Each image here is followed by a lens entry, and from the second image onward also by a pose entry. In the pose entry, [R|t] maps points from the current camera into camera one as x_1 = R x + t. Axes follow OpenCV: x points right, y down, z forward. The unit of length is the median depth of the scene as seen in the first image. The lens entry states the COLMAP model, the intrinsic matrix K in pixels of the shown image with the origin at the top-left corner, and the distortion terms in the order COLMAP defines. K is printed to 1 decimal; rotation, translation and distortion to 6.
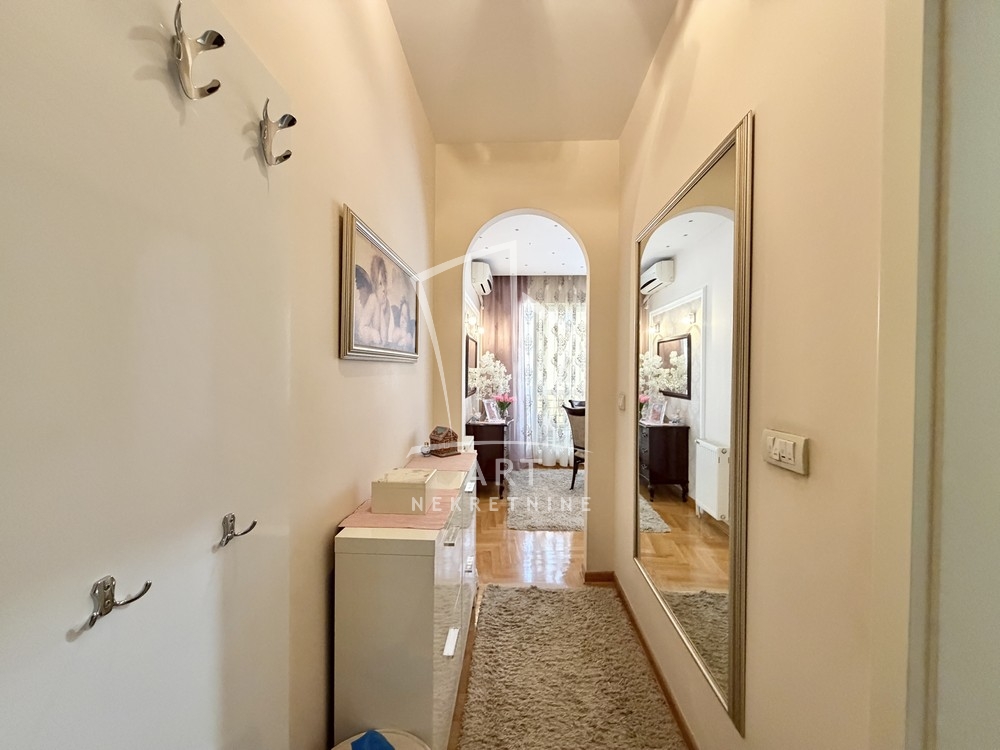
lens RADIAL K [[401.2, 0, 498.4], [0, 401.2, 372.6], [0, 0, 1]] dist [0.000367, -0.000528]
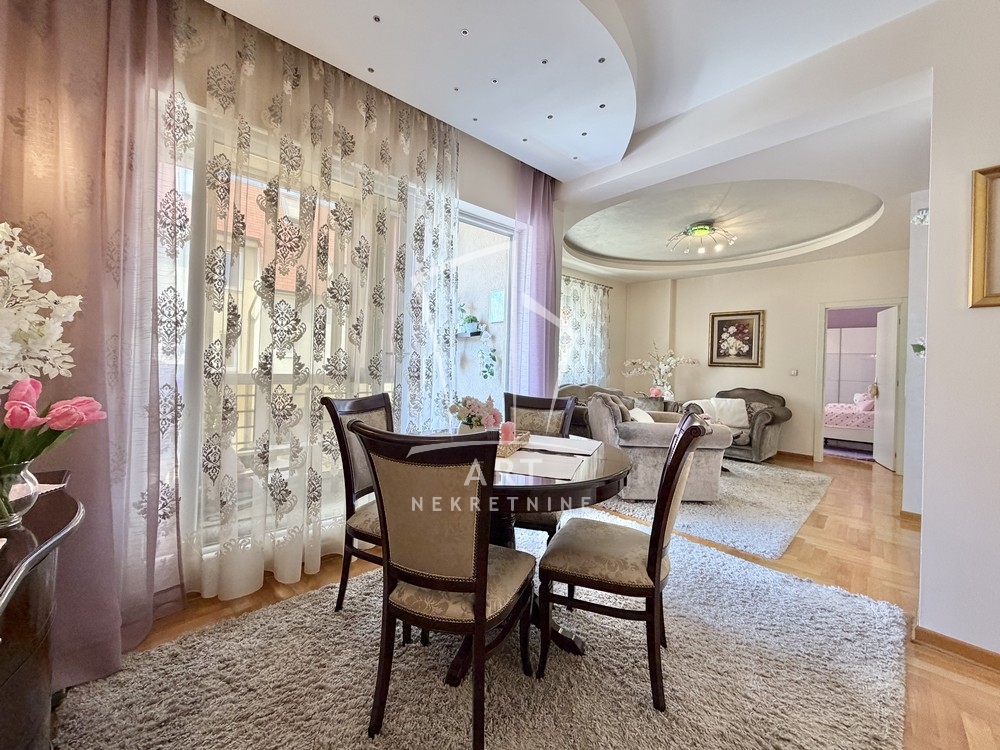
lens RADIAL K [[401.2, 0, 488.5], [0, 401.2, 362.7], [0, 0, 1]] dist [0.000367, -0.000528]
pose [[0.725691, 0.019116, 0.687756, 0.040236], [-0.023501, 0.999719, -0.002989, 0.033365], [-0.687620, -0.013994, 0.725936, 0.606634]]
